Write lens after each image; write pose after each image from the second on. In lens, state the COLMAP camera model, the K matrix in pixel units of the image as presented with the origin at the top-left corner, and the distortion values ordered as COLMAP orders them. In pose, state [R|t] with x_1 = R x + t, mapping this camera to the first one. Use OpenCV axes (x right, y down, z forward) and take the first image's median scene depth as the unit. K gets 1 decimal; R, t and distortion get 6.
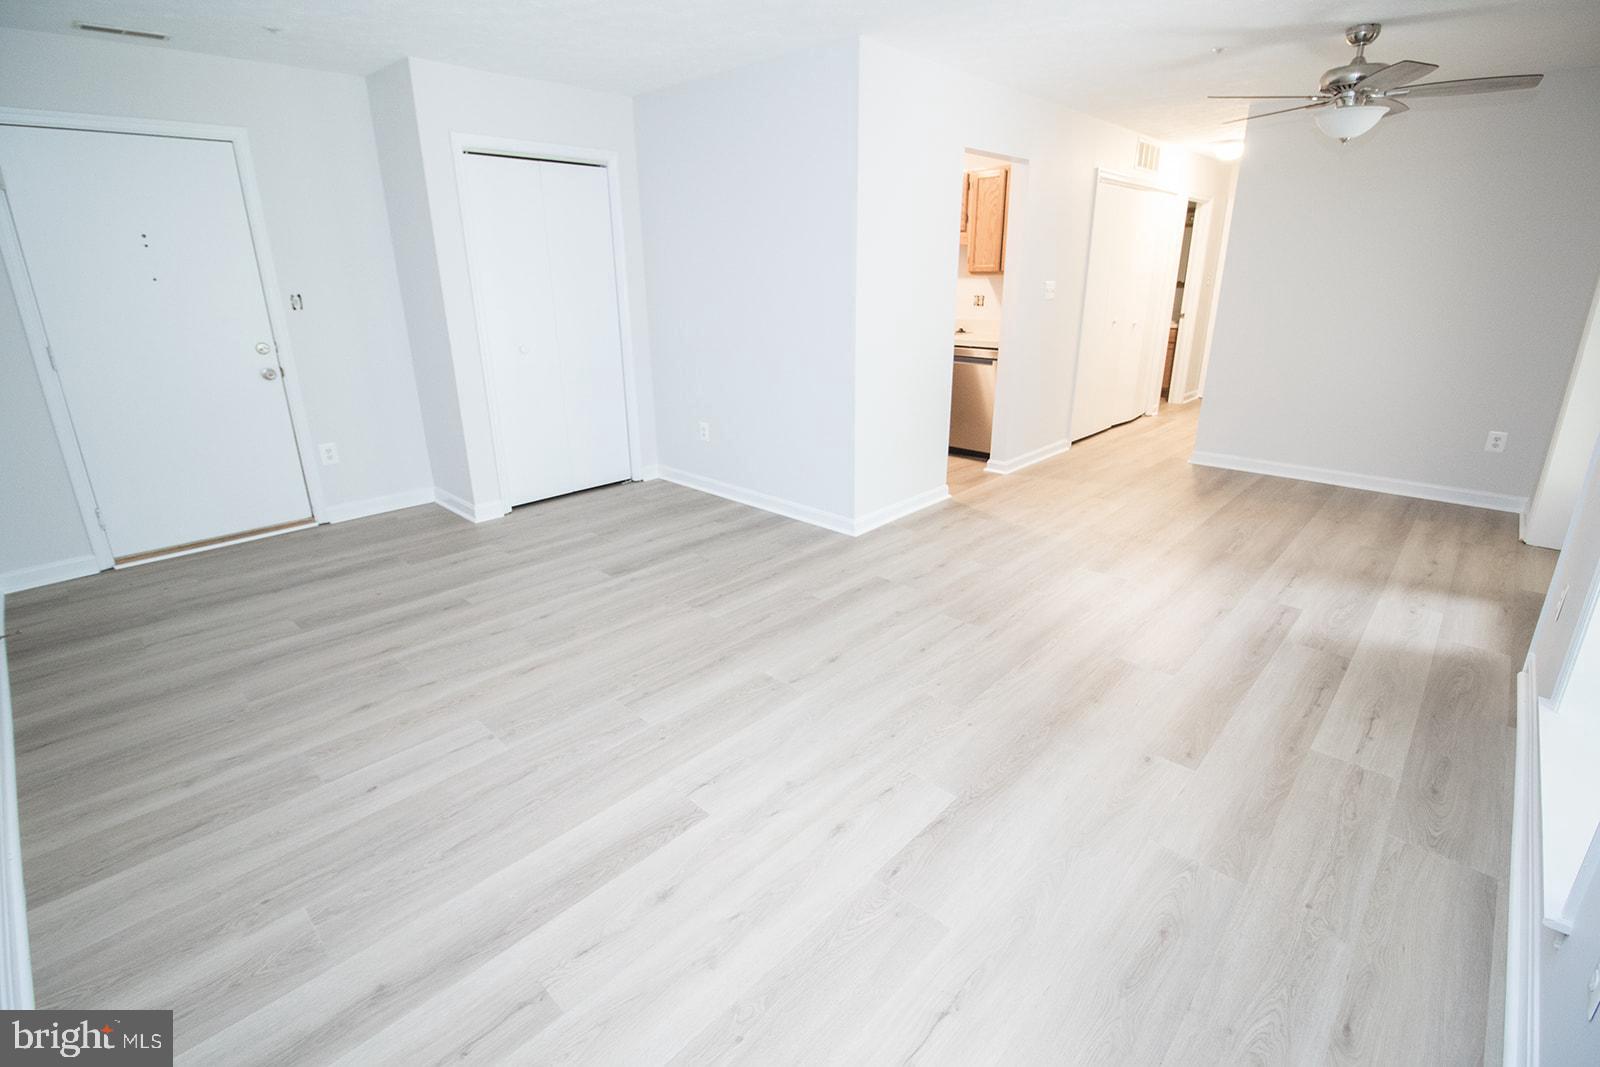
lens RADIAL K [[735.6, 0, 800.3], [0, 735.6, 516.5], [0, 0, 1]] dist [0.000044, -0.013794]
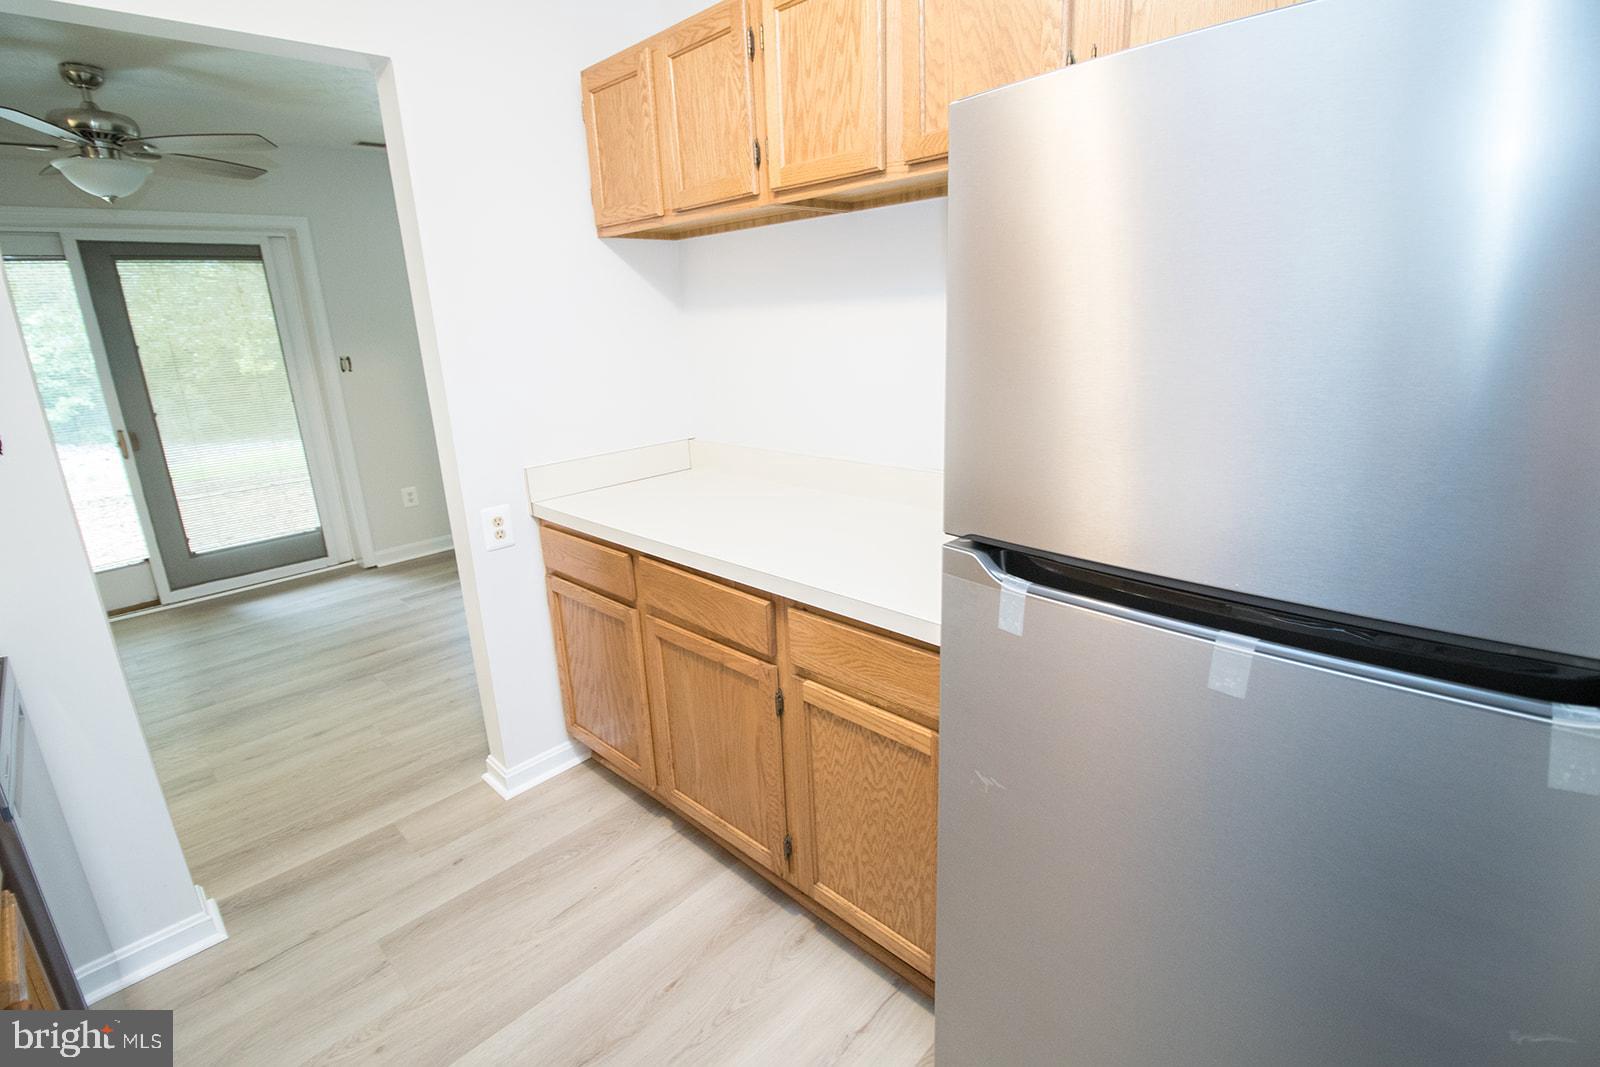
lens RADIAL K [[735.6, 0, 800.3], [0, 735.6, 516.5], [0, 0, 1]] dist [0.000044, -0.013794]
pose [[-0.998743, 0.043879, 0.024214, -0.048229], [0.049923, 0.828610, 0.557596, -0.680944], [0.004403, 0.558104, -0.829759, 2.017335]]
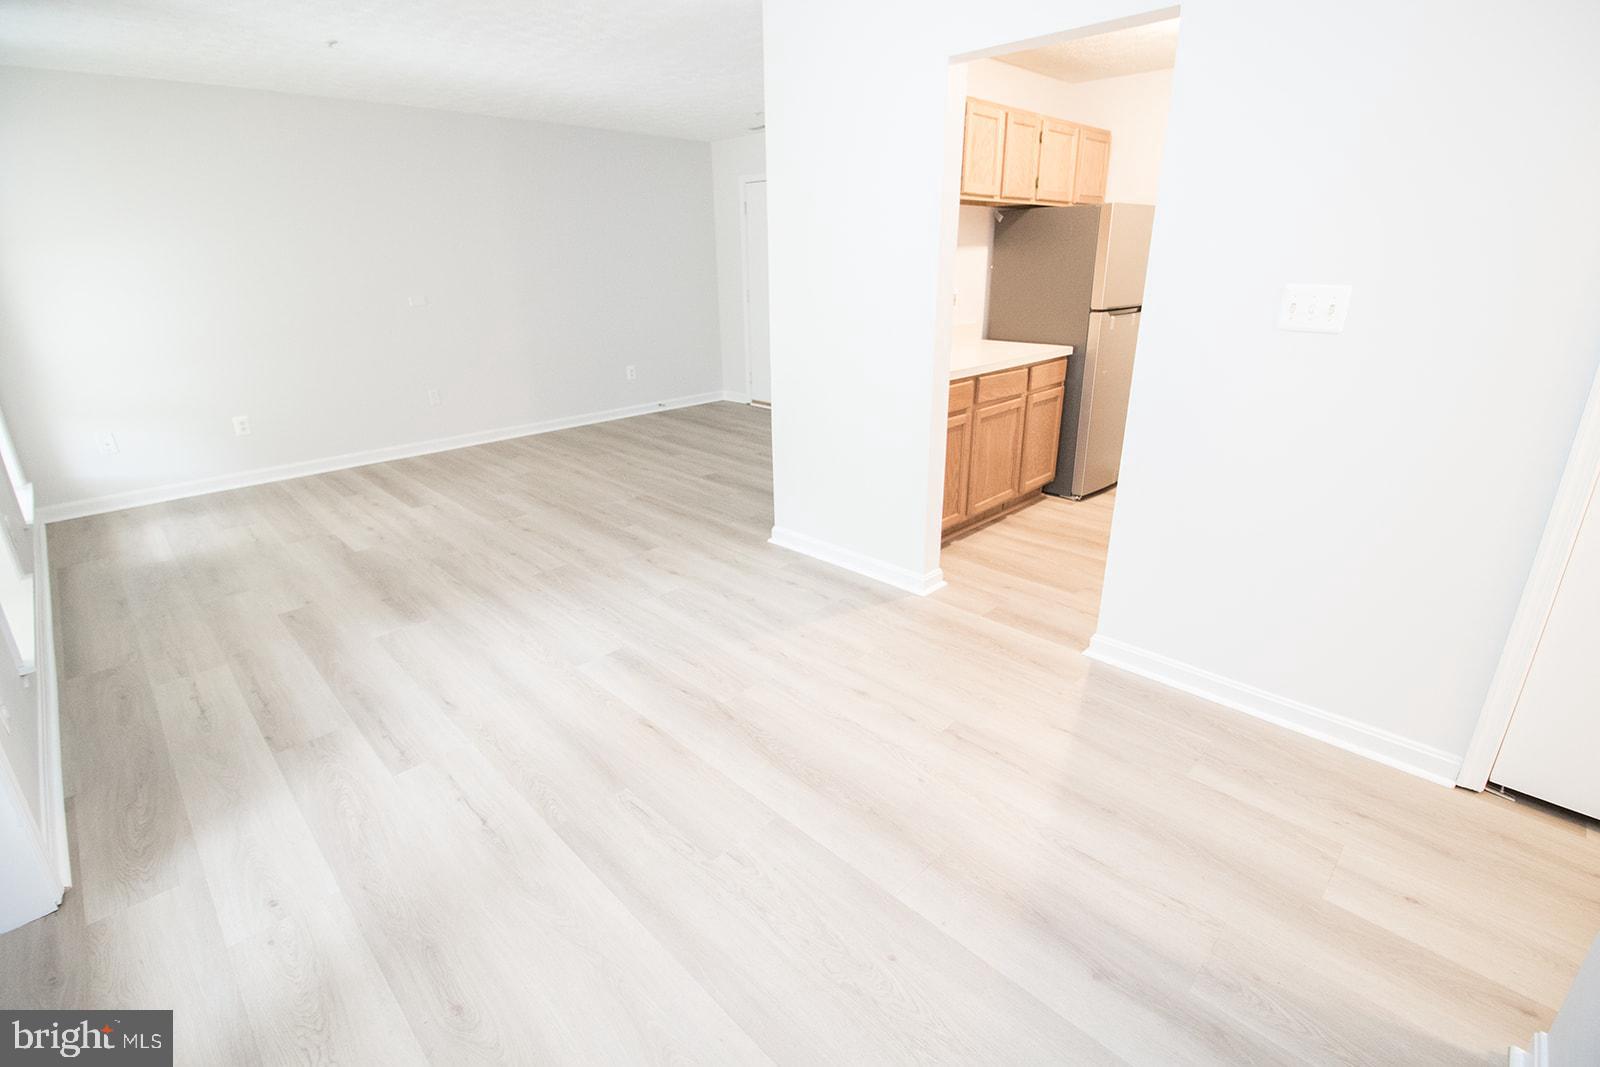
lens RADIAL K [[735.6, 0, 800.3], [0, 735.6, 516.5], [0, 0, 1]] dist [0.000044, -0.013794]
pose [[-0.027290, 0.338673, -0.940508, 1.246178], [-0.307813, 0.892295, 0.330243, -0.427043], [0.951055, 0.298513, 0.079897, 1.250588]]
